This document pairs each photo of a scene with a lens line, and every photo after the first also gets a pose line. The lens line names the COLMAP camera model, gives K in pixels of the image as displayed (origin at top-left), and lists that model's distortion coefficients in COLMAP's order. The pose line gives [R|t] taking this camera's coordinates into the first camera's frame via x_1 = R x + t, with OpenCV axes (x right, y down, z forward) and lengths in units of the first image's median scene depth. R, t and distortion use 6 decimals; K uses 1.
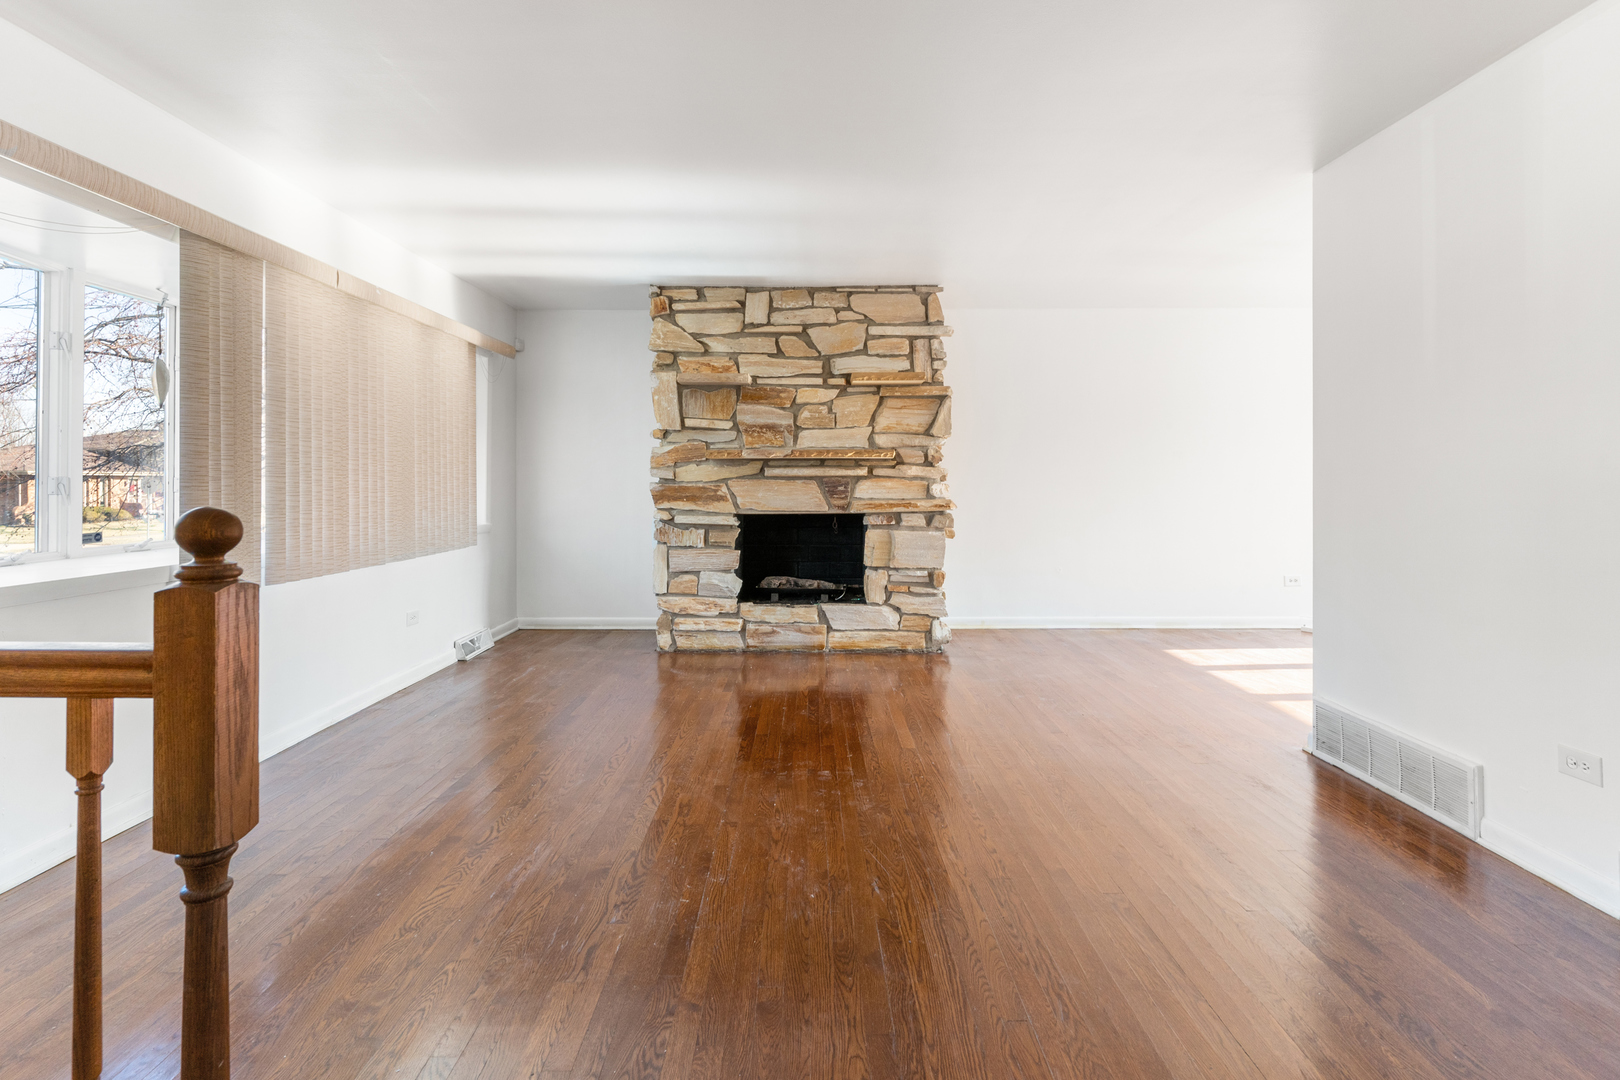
lens RADIAL K [[766.8, 0, 803.1], [0, 766.8, 477.9], [0, 0, 1]] dist [0.003500, -0.000387]
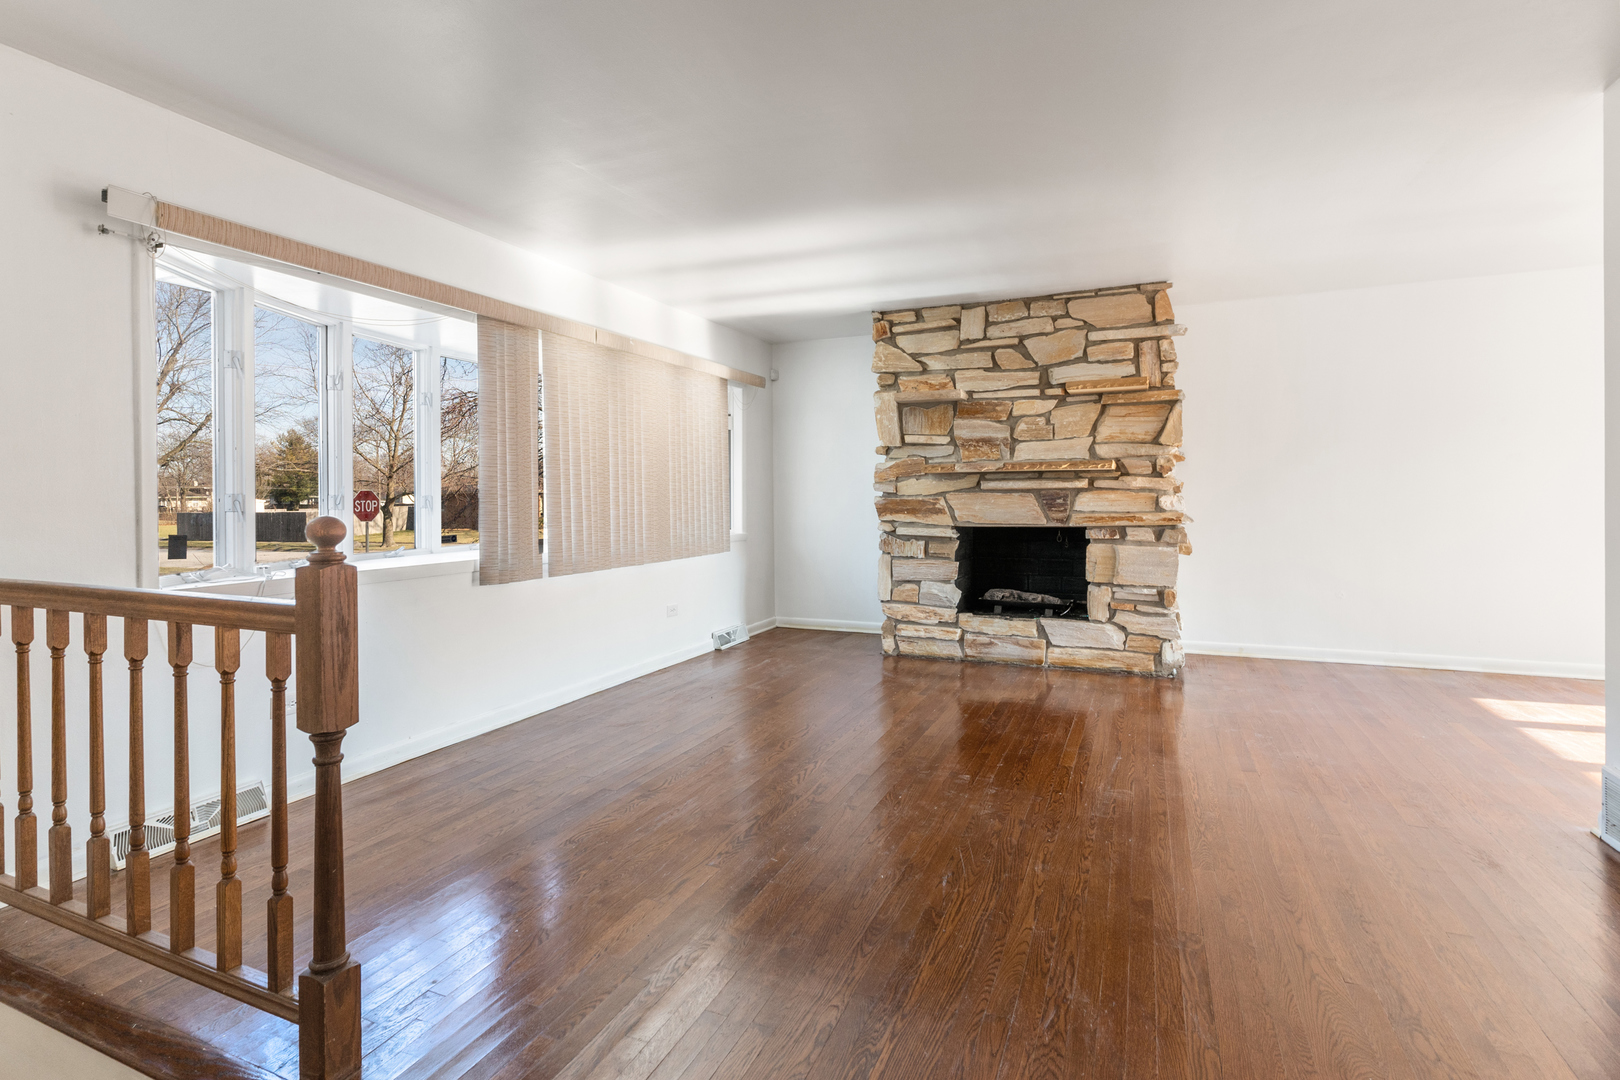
lens RADIAL K [[766.8, 0, 834.9], [0, 766.8, 497.8], [0, 0, 1]] dist [0.003500, -0.000387]
pose [[0.925297, -0.005495, -0.379204, 0.155284], [0.008938, 0.999933, 0.007318, -0.000227], [0.379139, -0.010160, 0.925284, -0.011005]]
